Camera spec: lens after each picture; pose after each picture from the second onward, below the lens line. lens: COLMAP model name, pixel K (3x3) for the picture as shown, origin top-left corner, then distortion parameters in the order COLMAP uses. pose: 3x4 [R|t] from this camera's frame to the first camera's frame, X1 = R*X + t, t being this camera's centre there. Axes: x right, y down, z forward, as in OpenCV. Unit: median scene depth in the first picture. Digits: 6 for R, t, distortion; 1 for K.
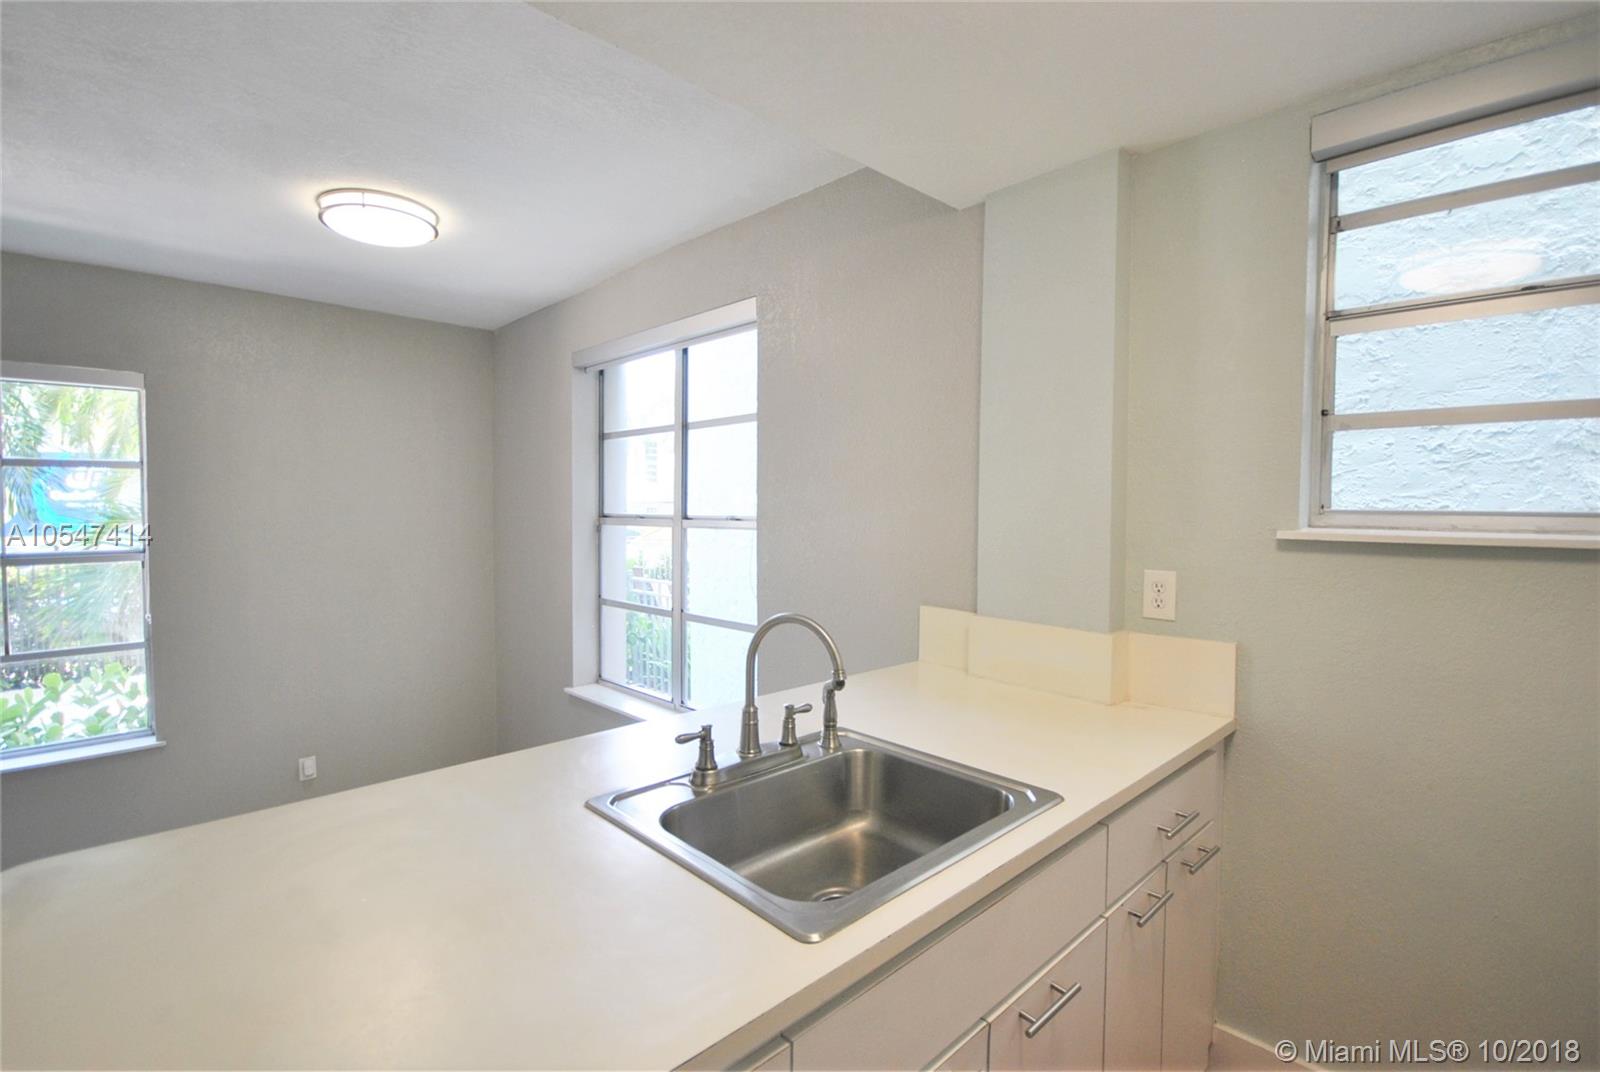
lens RADIAL K [[740.4, 0, 806.7], [0, 740.4, 535.4], [0, 0, 1]] dist [0.015622, -0.013092]
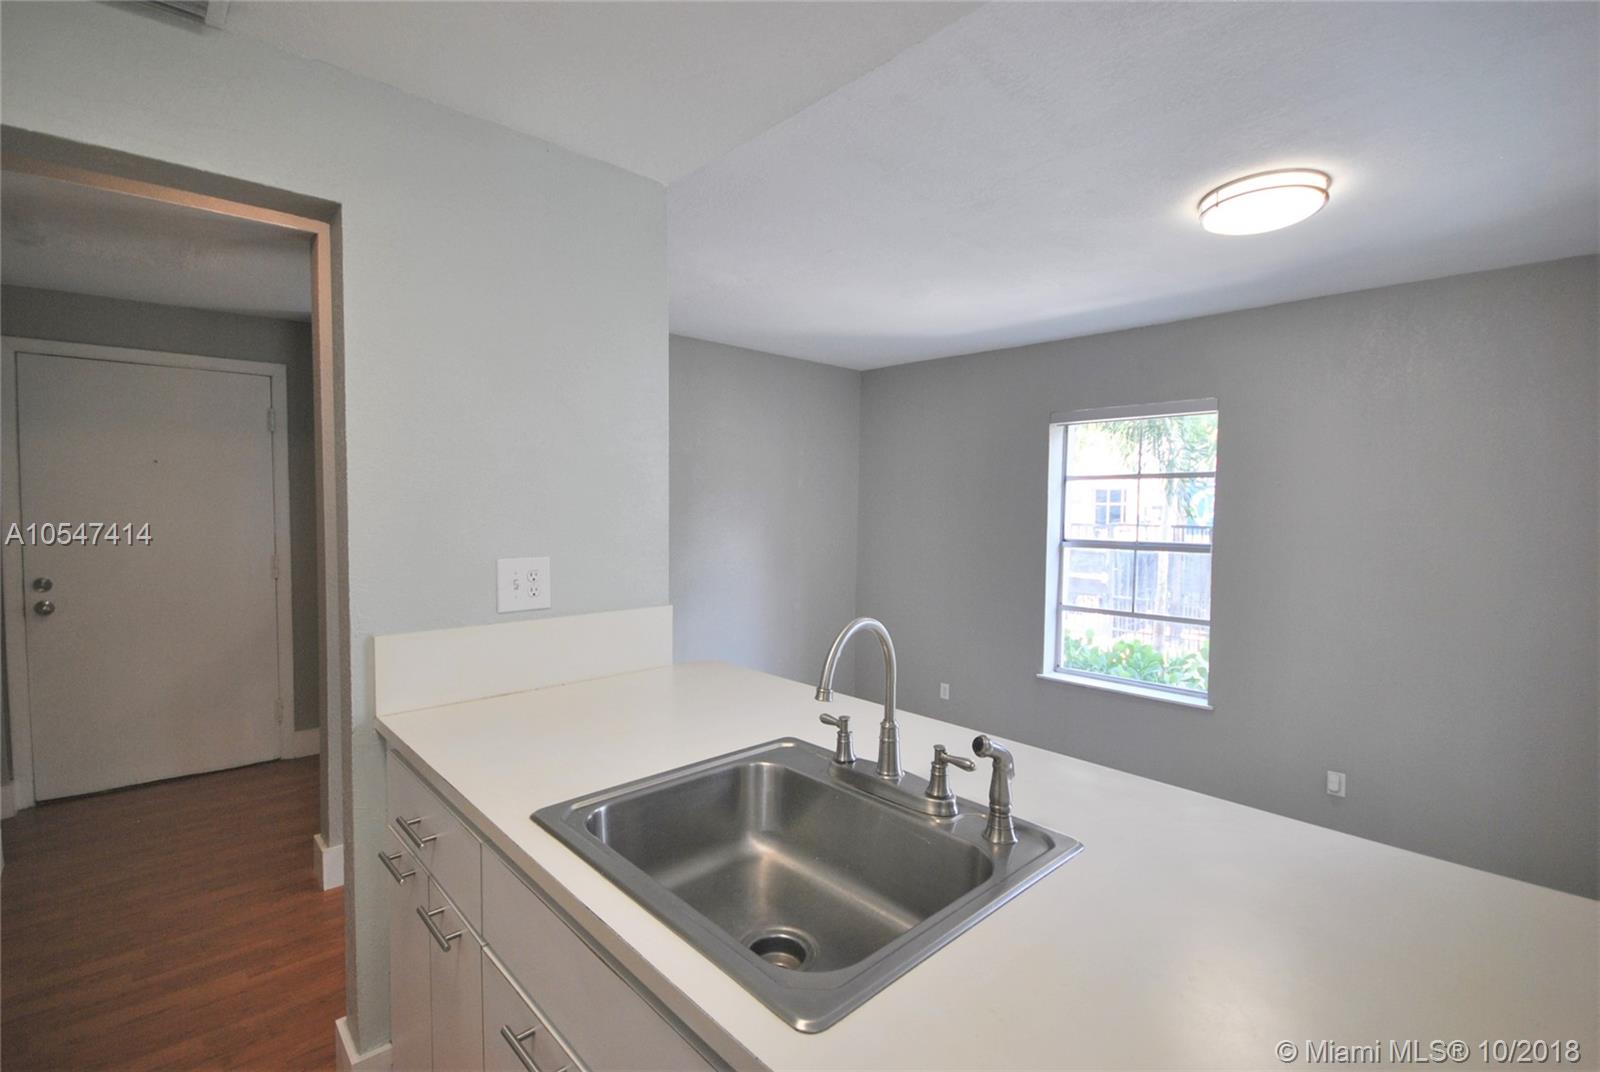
lens RADIAL K [[740.4, 0, 806.7], [0, 740.4, 535.4], [0, 0, 1]] dist [0.015622, -0.013092]
pose [[-0.018492, 0.039890, -0.999033, 0.706713], [-0.053880, 0.997712, 0.040835, -0.017743], [0.998376, 0.054583, -0.016301, 0.805798]]
